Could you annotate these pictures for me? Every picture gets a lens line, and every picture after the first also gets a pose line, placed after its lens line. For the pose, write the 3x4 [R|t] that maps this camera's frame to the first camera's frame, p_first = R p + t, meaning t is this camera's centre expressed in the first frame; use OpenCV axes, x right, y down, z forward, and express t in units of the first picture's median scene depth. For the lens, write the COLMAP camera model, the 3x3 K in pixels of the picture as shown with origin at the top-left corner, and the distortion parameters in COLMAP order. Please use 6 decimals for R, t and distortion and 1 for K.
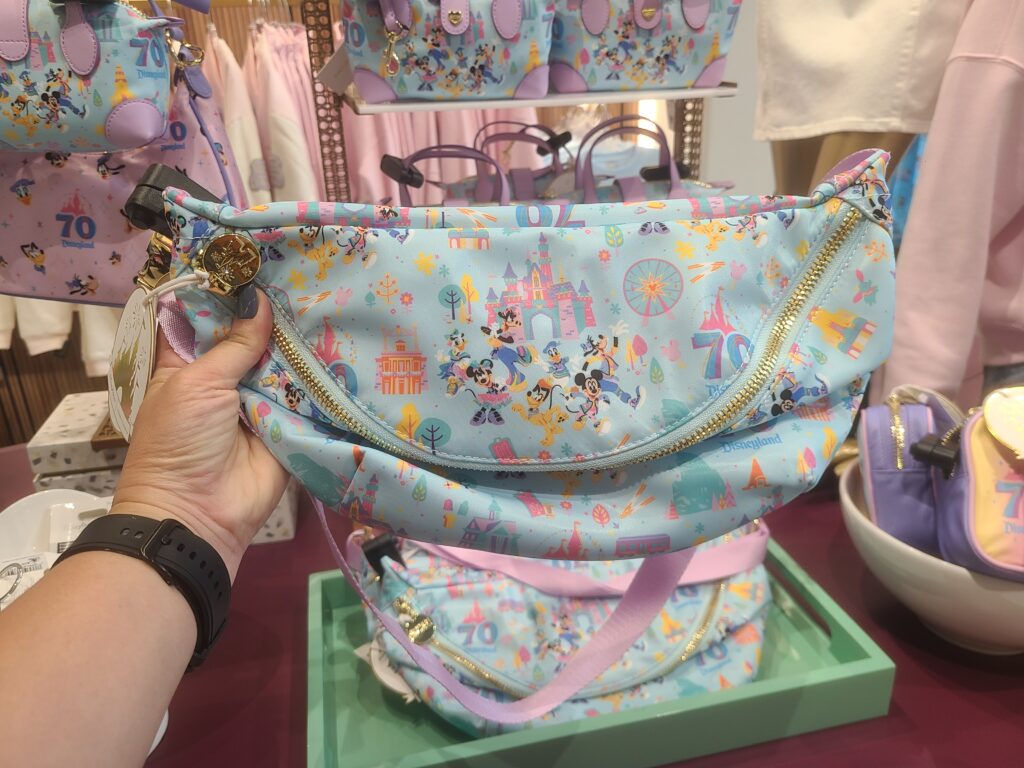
lens RADIAL K [[809.0, 0, 509.5], [0, 809.0, 387.0], [0, 0, 1]] dist [0.043803, -0.048872]
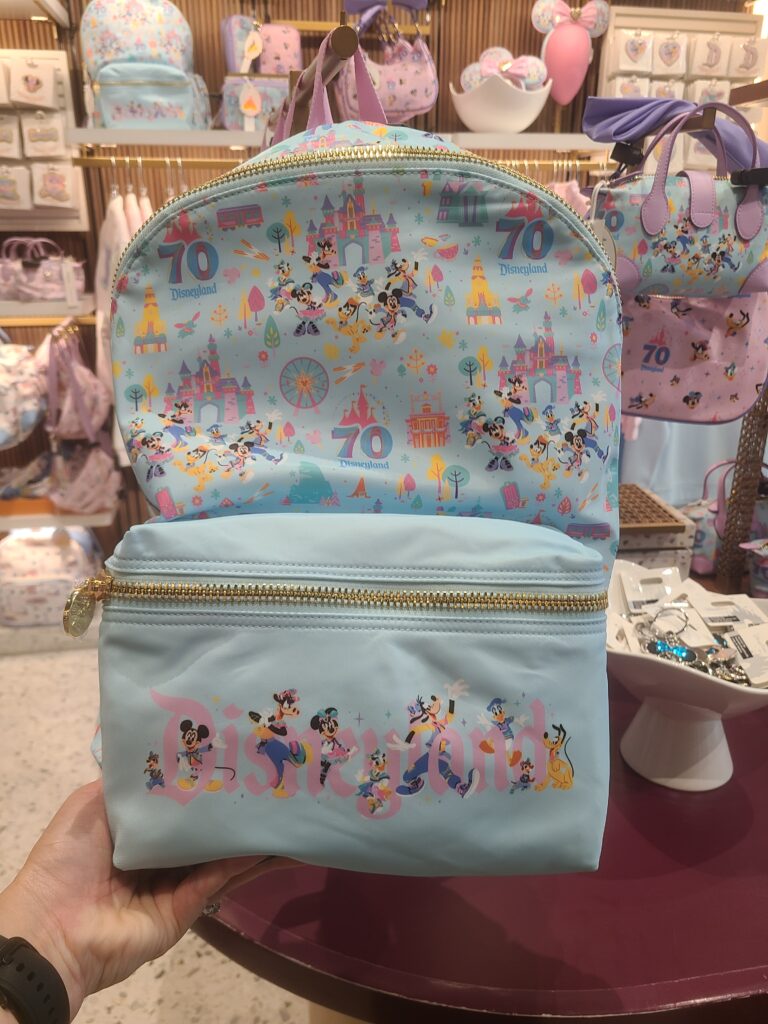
lens RADIAL K [[809.0, 0, 372.8], [0, 809.0, 510.8], [0, 0, 1]] dist [0.043803, -0.048872]
pose [[0.996089, 0.060499, -0.064401, -0.877835], [-0.062540, 0.997586, -0.030168, 0.113420], [0.062420, 0.034078, 0.997468, -0.288974]]
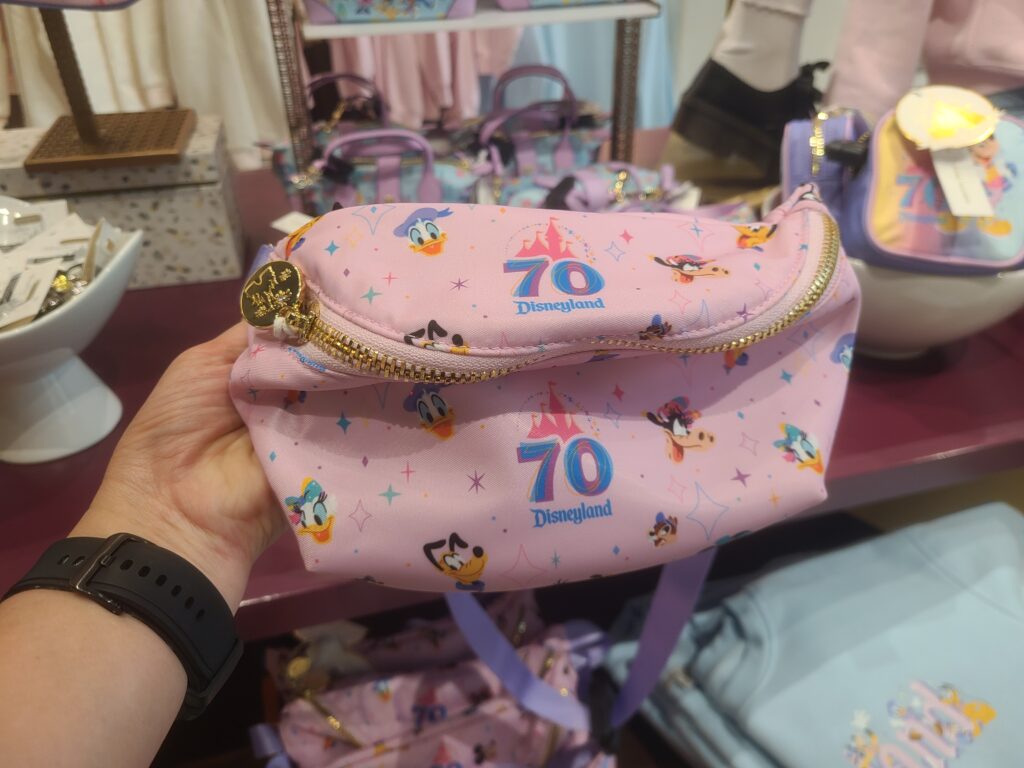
lens RADIAL K [[809.0, 0, 511.7], [0, 809.0, 390.1], [0, 0, 1]] dist [0.043803, -0.048872]
pose [[0.999596, -0.001856, 0.028361, 0.064079], [-0.004081, 0.978150, 0.207861, 0.151490], [-0.028127, -0.207893, 0.977747, -0.058359]]
